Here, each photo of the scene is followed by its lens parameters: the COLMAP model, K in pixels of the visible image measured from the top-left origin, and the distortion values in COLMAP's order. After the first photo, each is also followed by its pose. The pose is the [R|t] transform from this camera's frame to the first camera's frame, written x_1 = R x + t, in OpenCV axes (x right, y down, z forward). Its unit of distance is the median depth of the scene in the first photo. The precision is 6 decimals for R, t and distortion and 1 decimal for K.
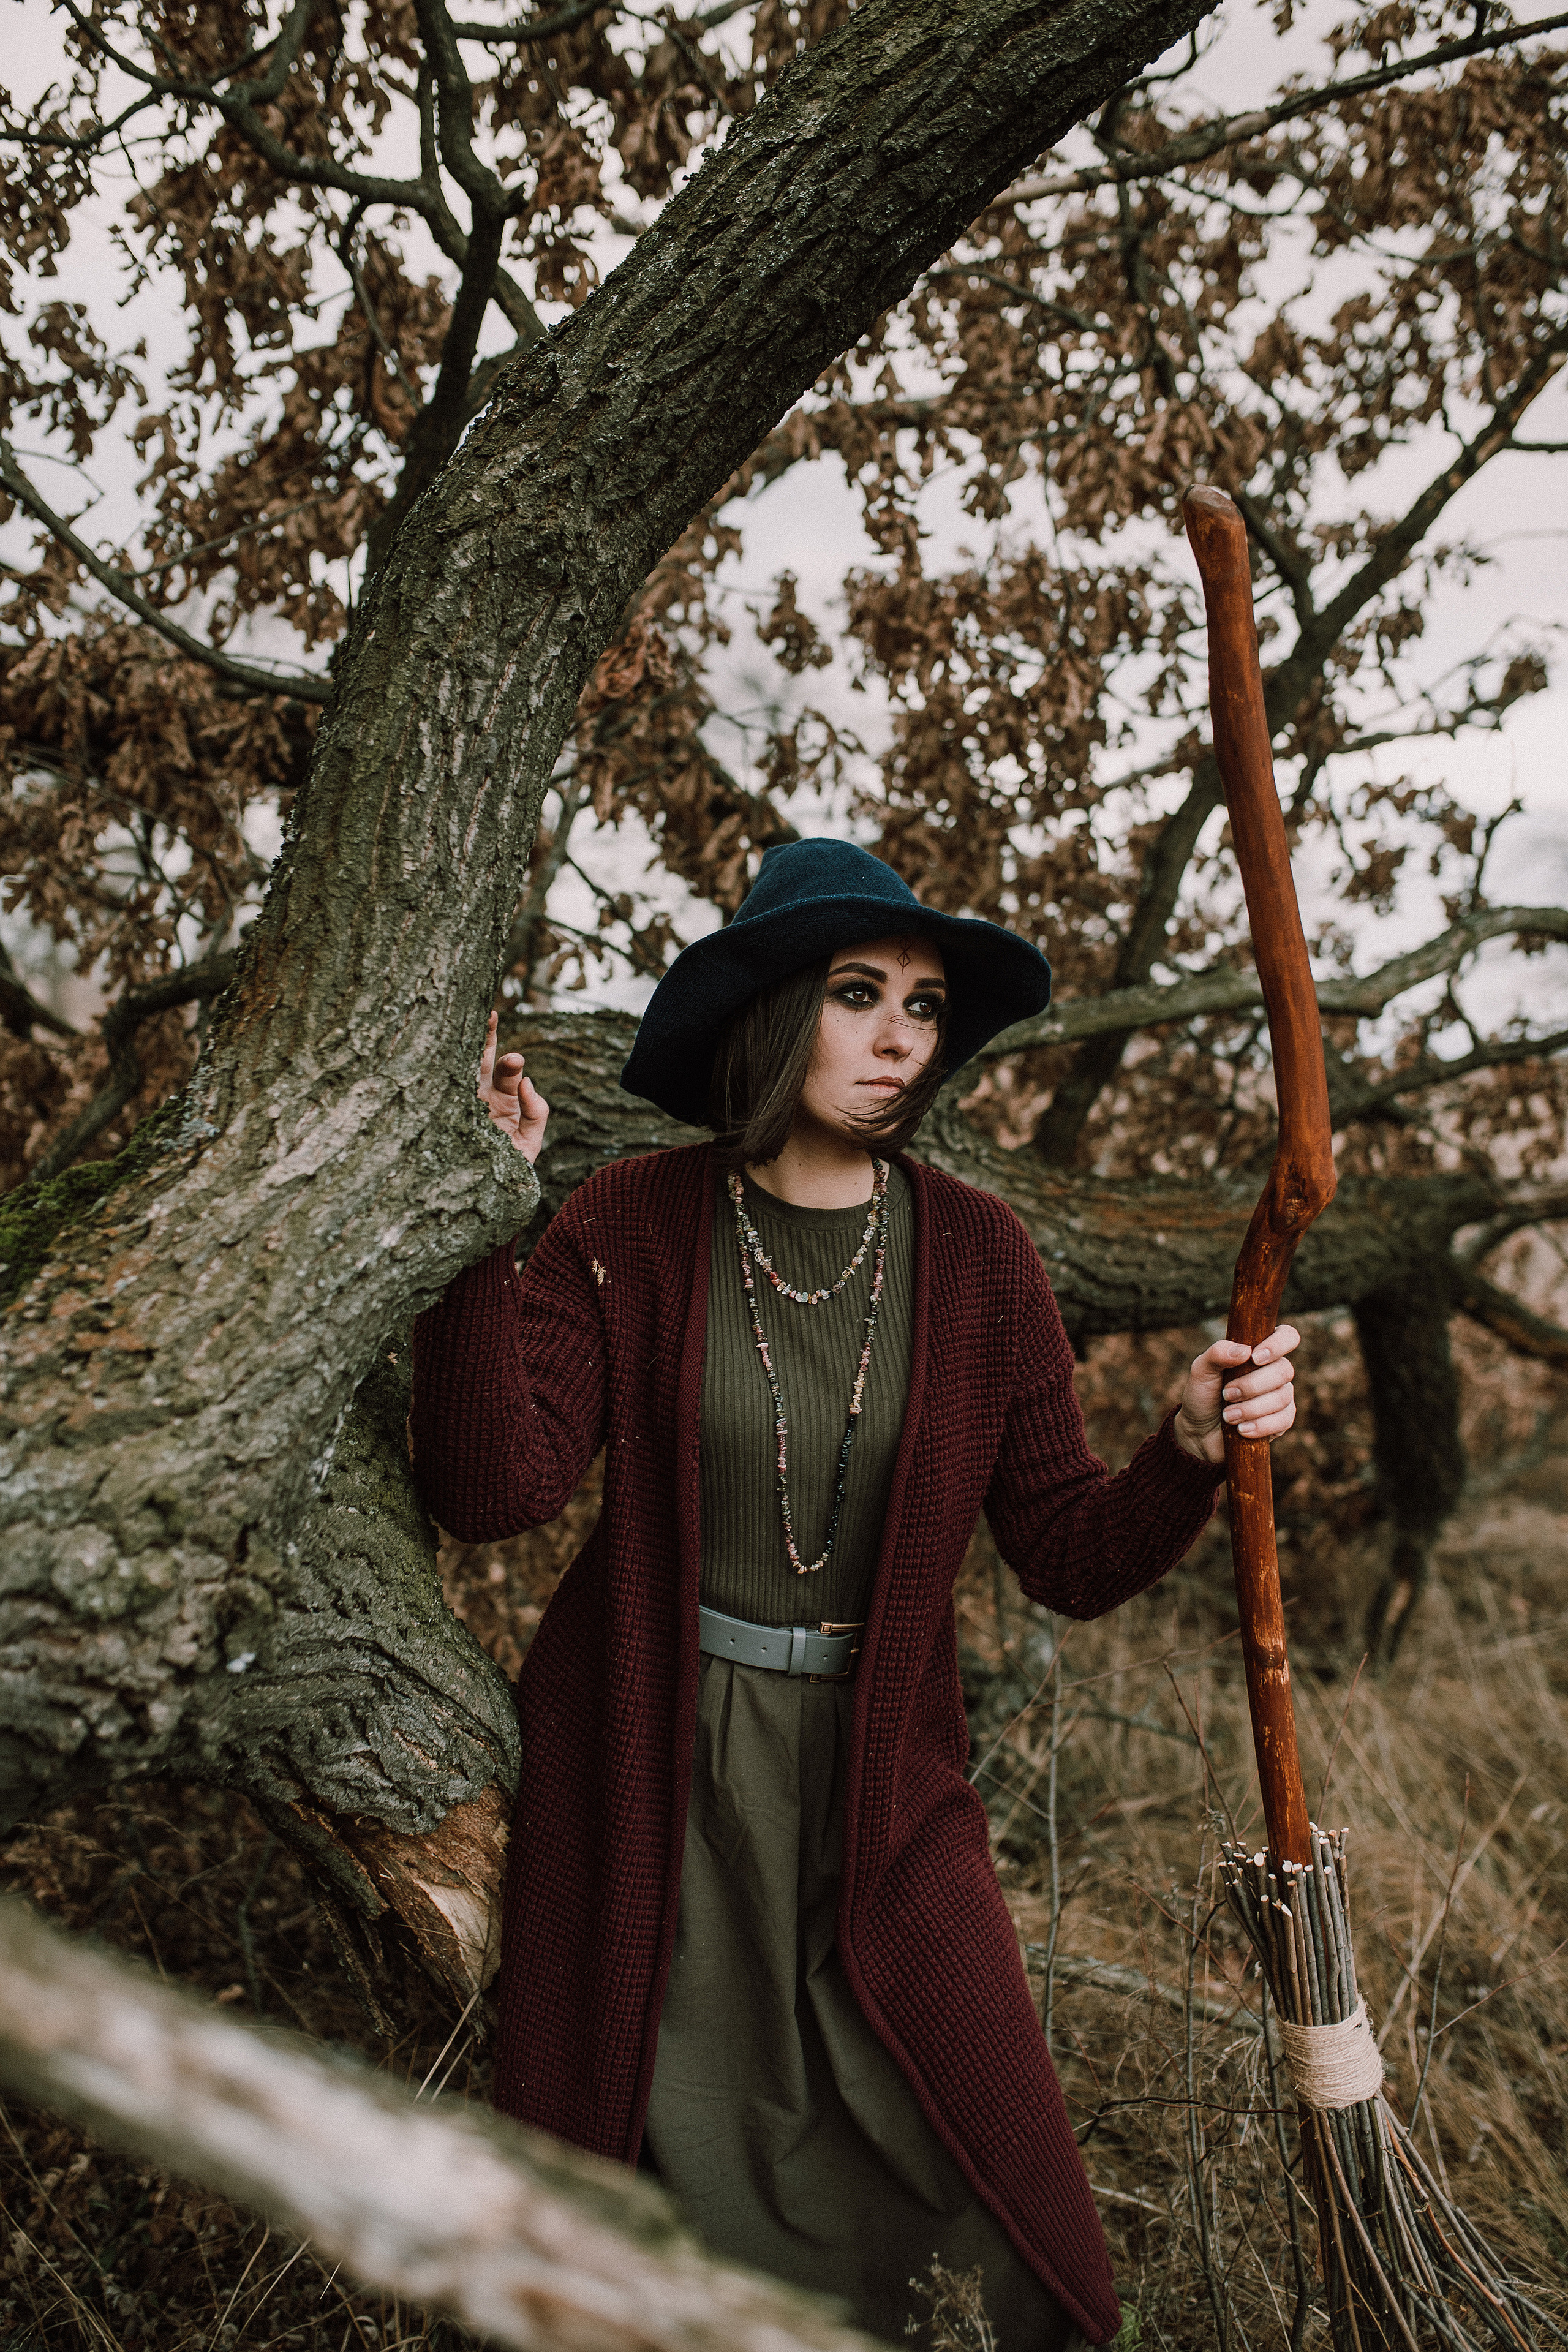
lens RADIAL K [[2267.8, 0, 794.0], [0, 2267.8, 1173.1], [0, 0, 1]] dist [-0.069032, 0.111985]
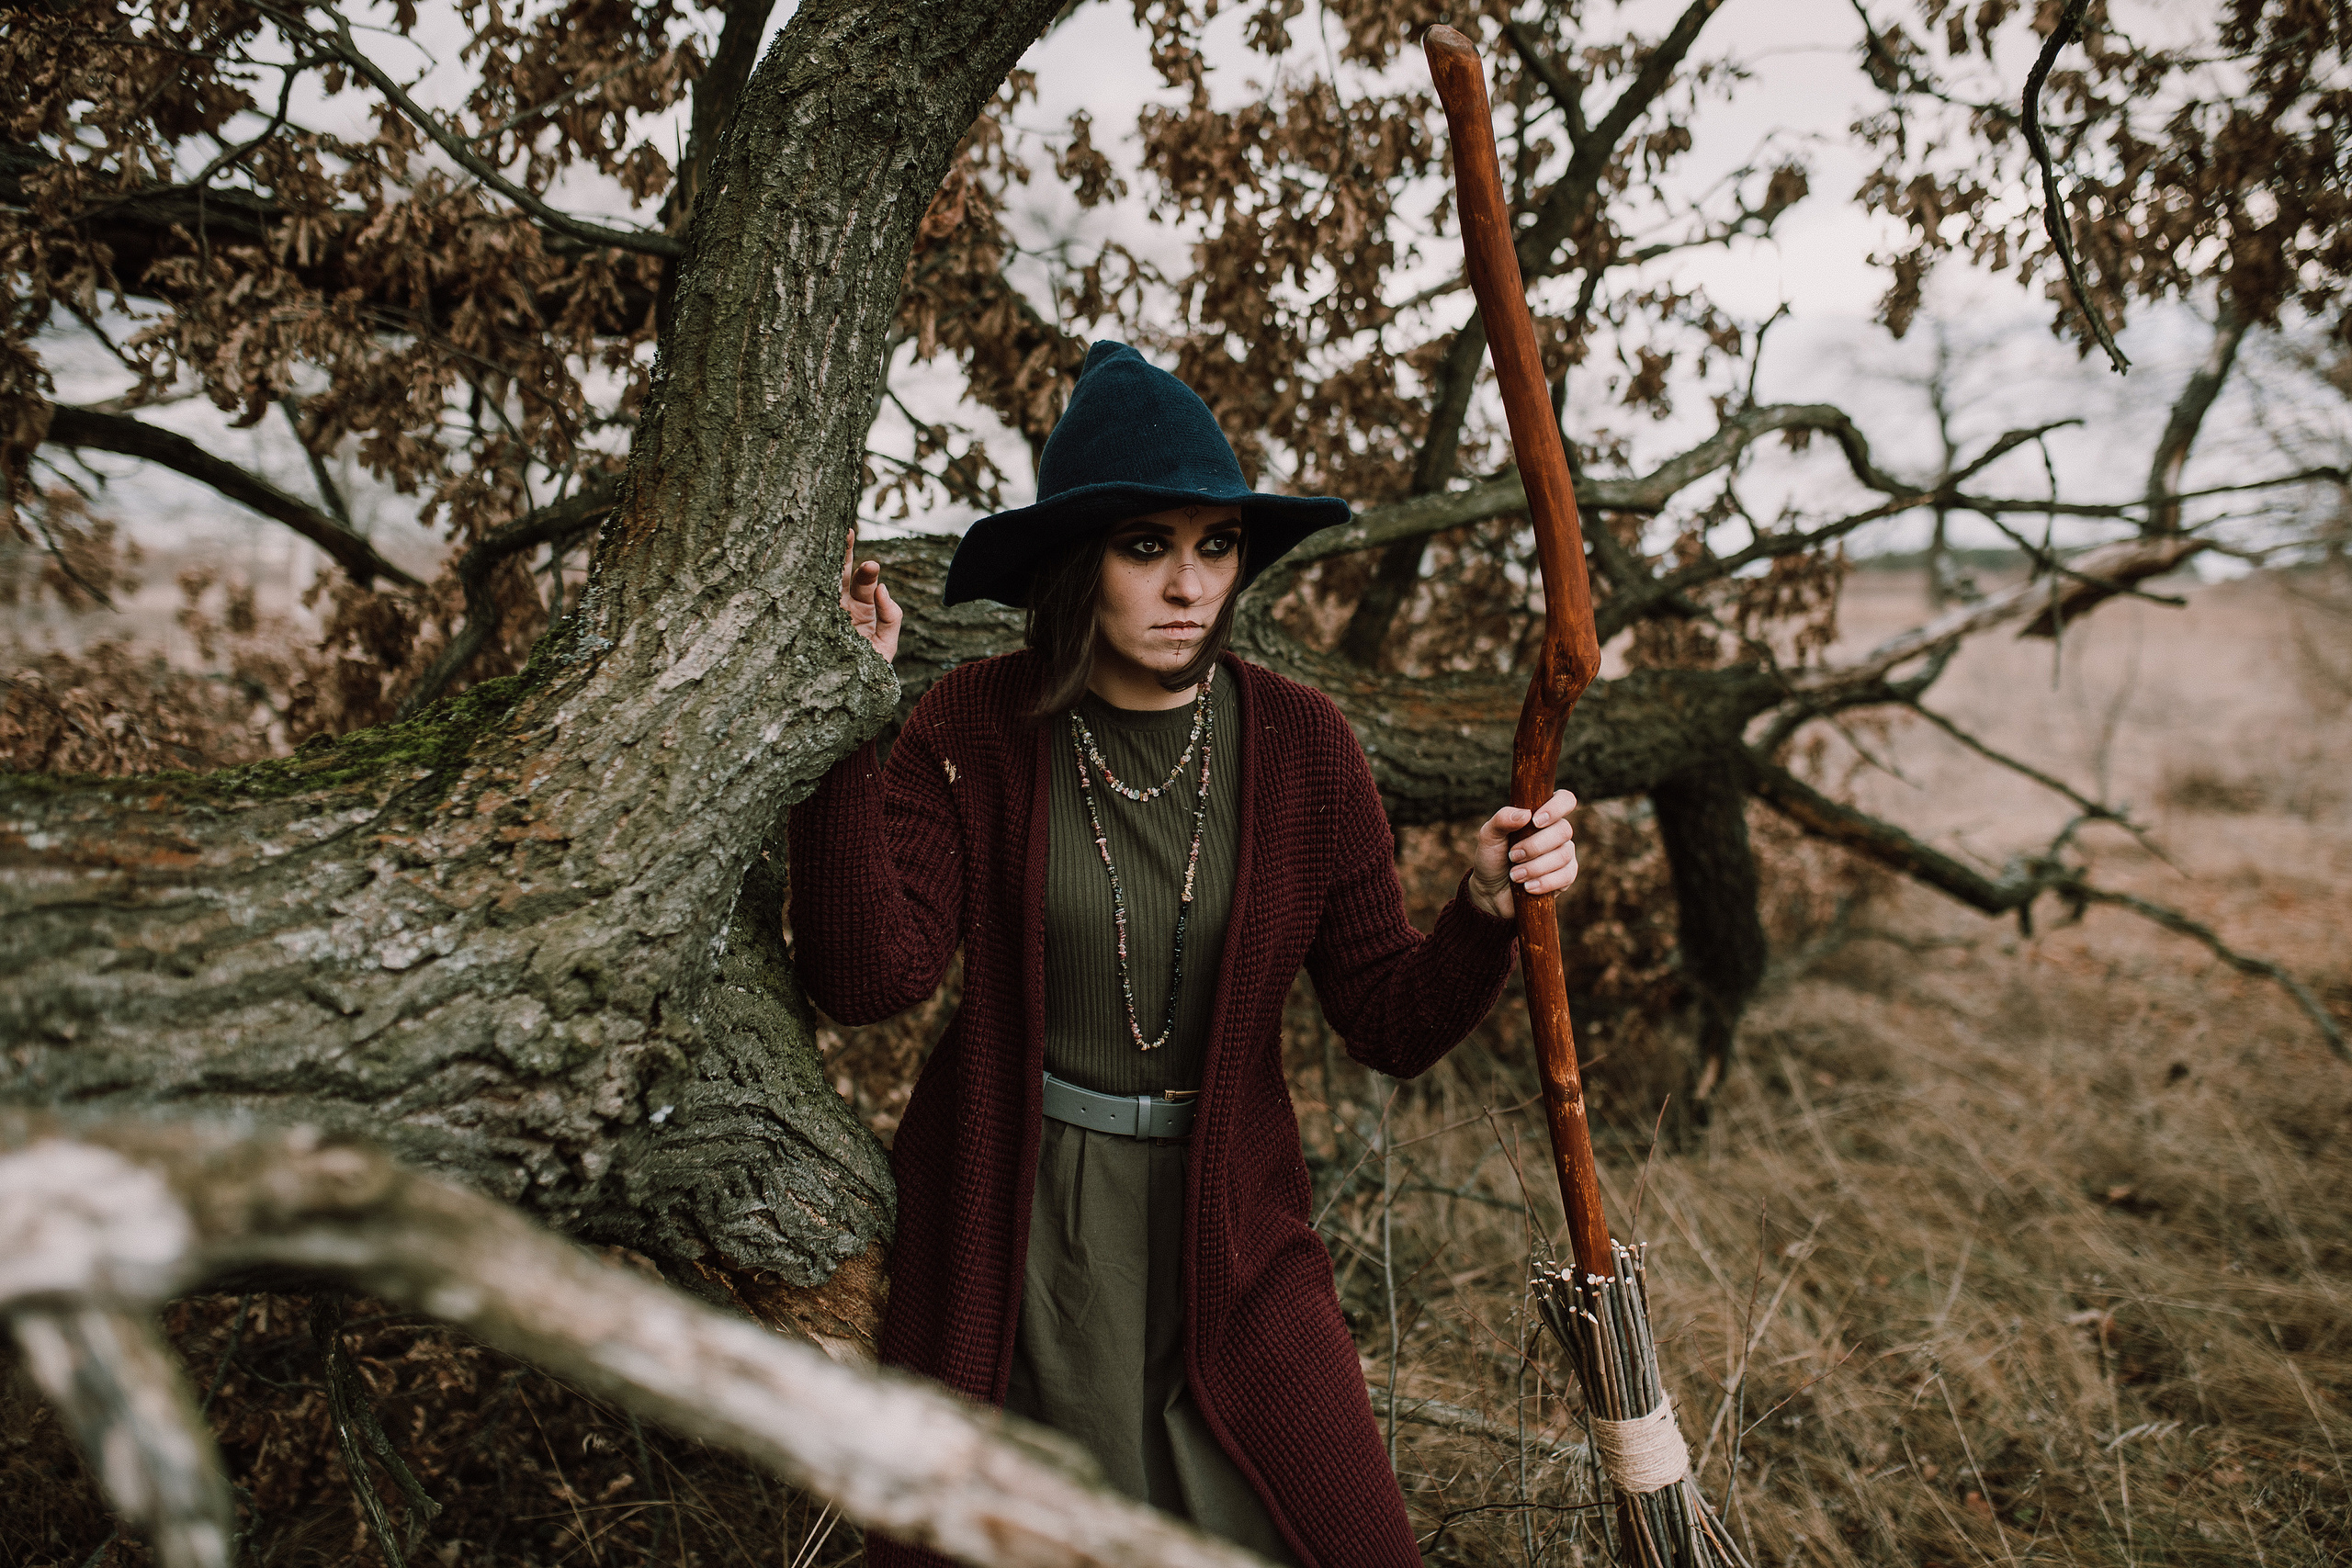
lens RADIAL K [[2267.6, 0, 1182.3], [0, 2267.6, 767.7], [0, 0, 1]] dist [-0.069032, 0.111985]
pose [[0.998371, -0.045645, 0.034219, -0.013251], [0.044735, 0.998636, 0.026908, 0.020215], [-0.035401, -0.025334, 0.999052, -0.097050]]
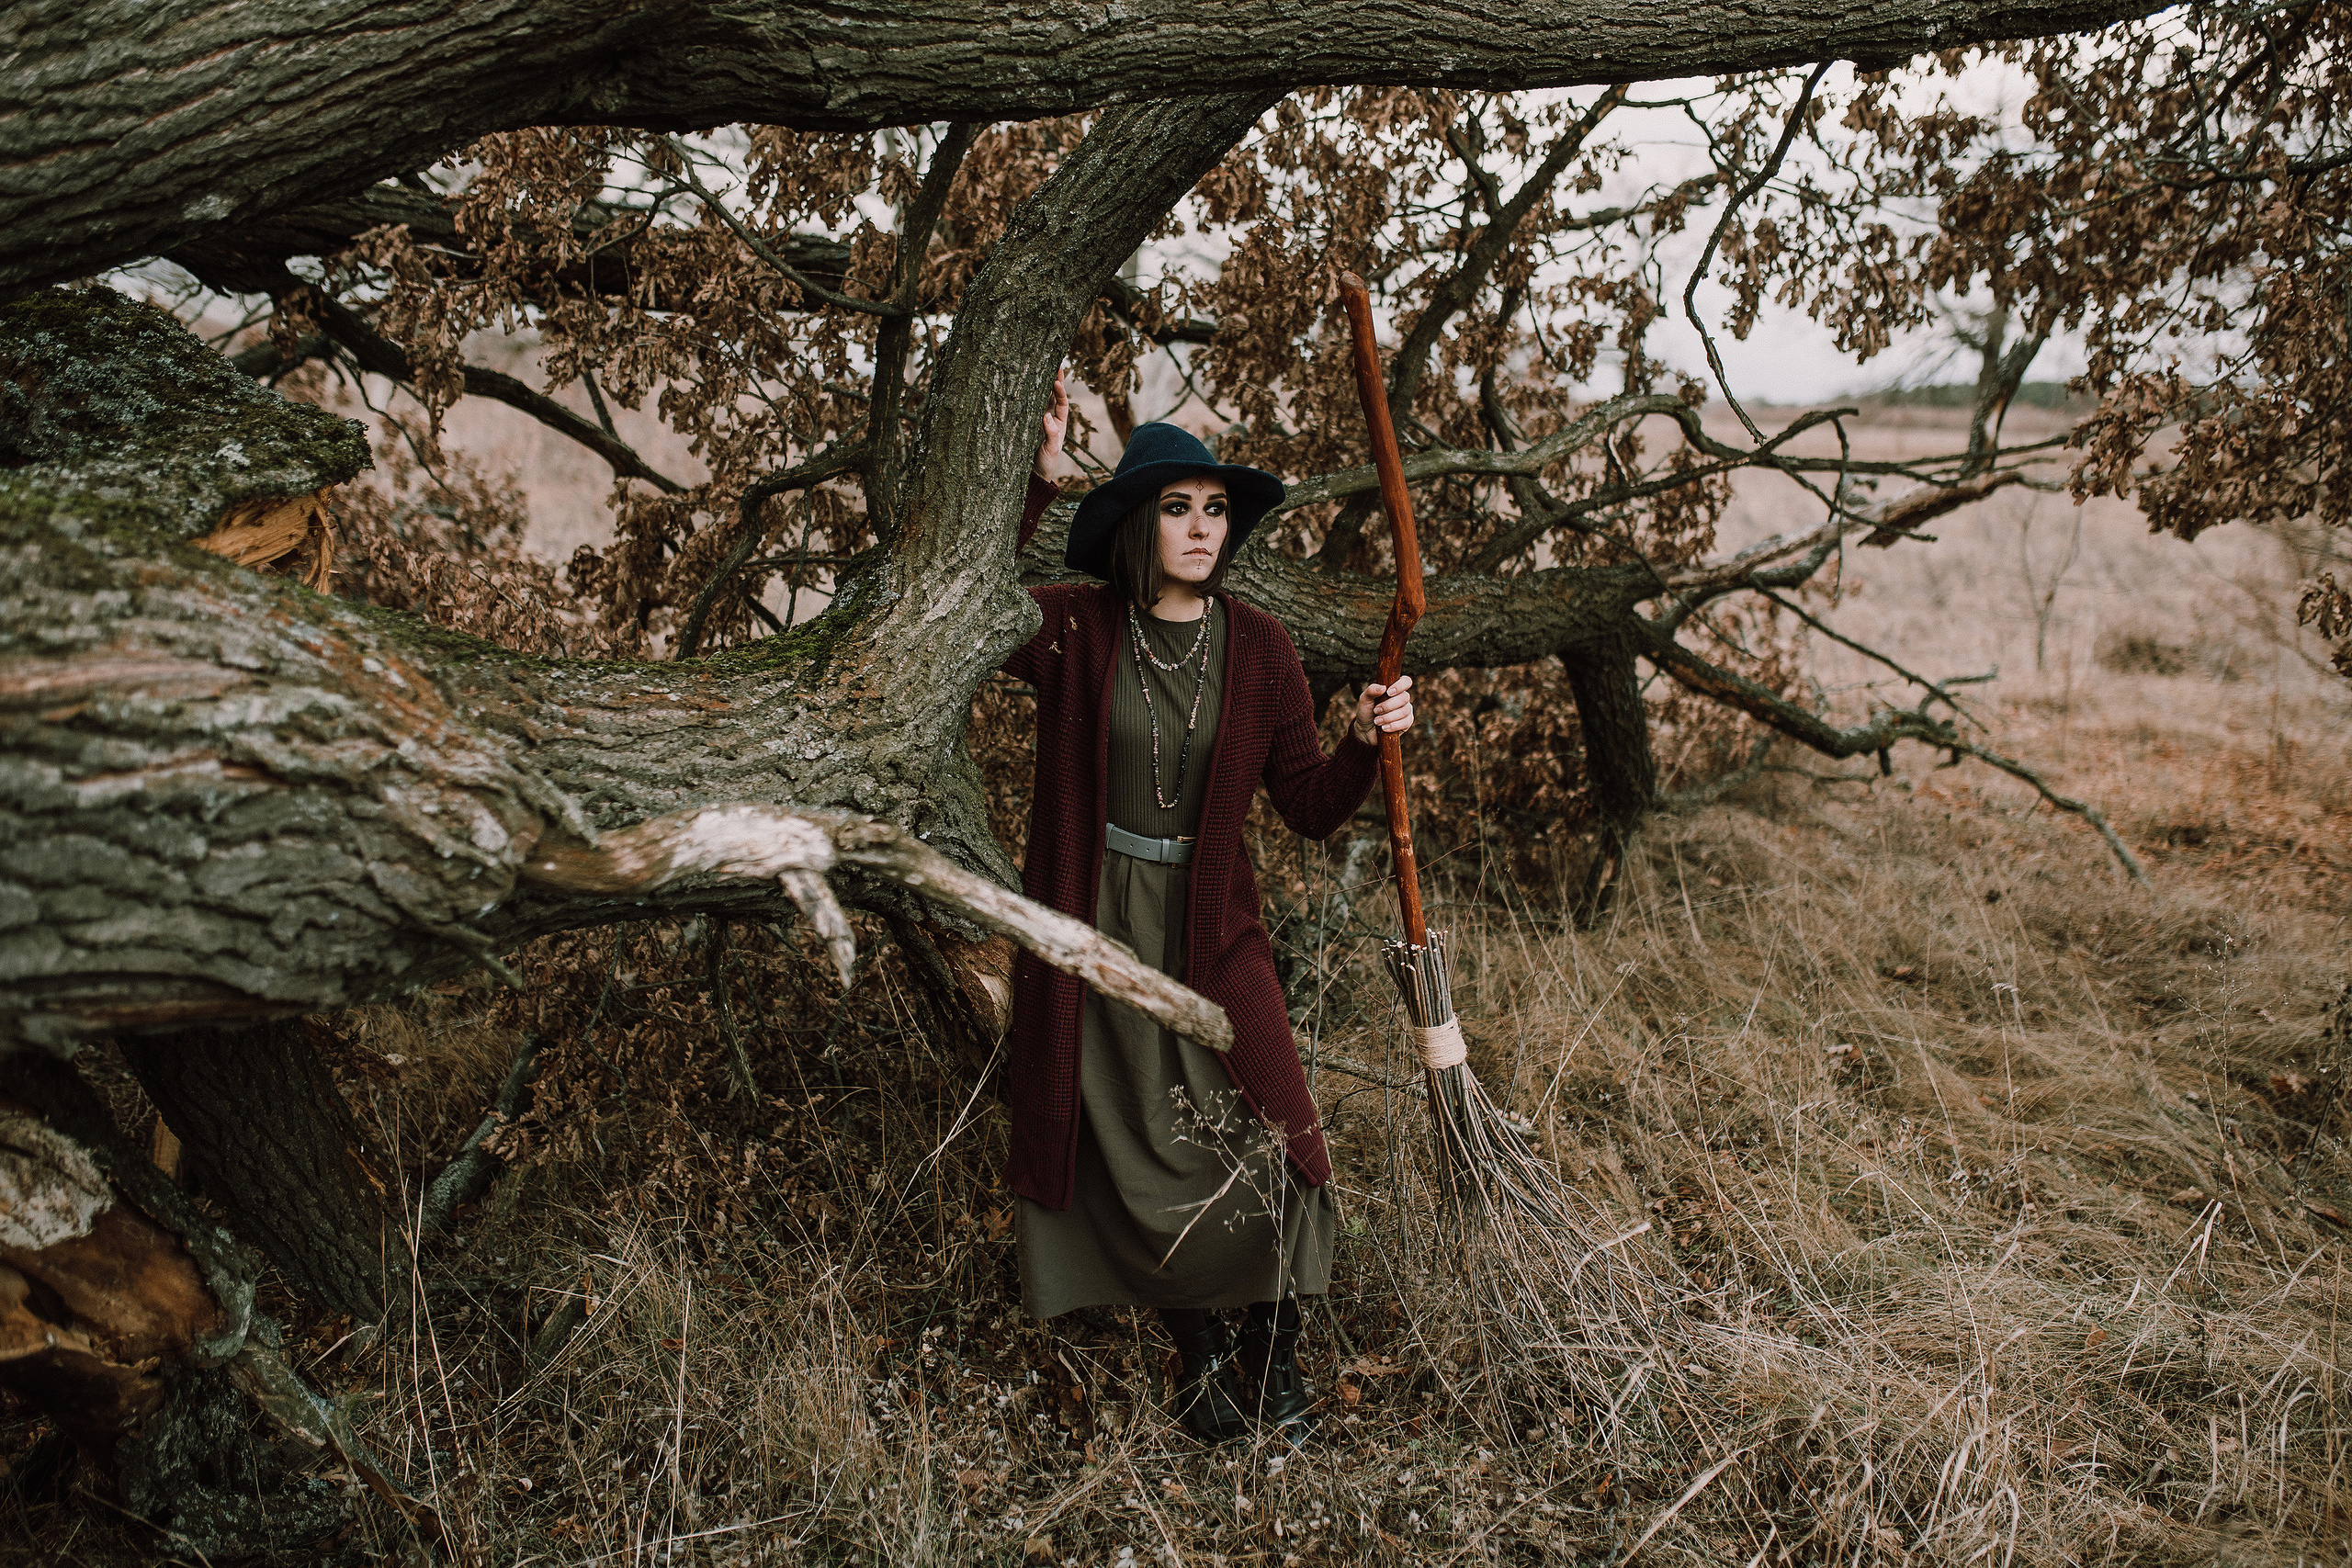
lens RADIAL K [[2267.6, 0, 1182.3], [0, 2267.6, 767.7], [0, 0, 1]] dist [-0.069032, 0.111985]
pose [[0.999863, -0.011389, 0.012050, -0.010827], [0.009979, 0.993749, 0.111194, -0.076740], [-0.013241, -0.111058, 0.993726, -0.960019]]
